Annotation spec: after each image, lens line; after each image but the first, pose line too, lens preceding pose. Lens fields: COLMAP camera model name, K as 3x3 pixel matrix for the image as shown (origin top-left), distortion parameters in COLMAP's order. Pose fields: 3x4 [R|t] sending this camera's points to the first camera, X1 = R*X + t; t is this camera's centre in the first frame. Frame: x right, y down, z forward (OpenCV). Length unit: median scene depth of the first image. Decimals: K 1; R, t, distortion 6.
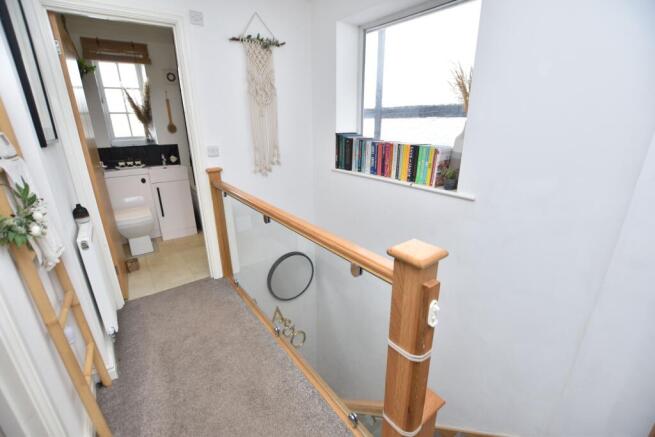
lens RADIAL K [[288.5, 0, 327.2], [0, 288.5, 218.8], [0, 0, 1]] dist [-0.024503, 0.002737]
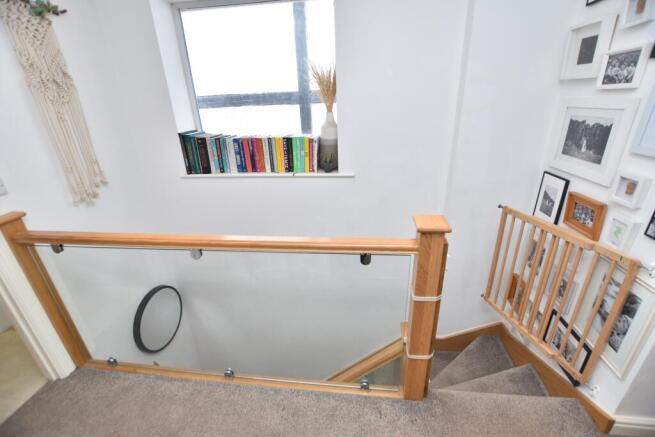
lens RADIAL K [[288.5, 0, 330.2], [0, 288.5, 218.9], [0, 0, 1]] dist [-0.024503, 0.002737]
pose [[0.693180, -0.301048, 0.654883, -0.312076], [0.264732, 0.951430, 0.157156, -0.082432], [-0.670387, 0.064431, 0.739209, 0.117659]]
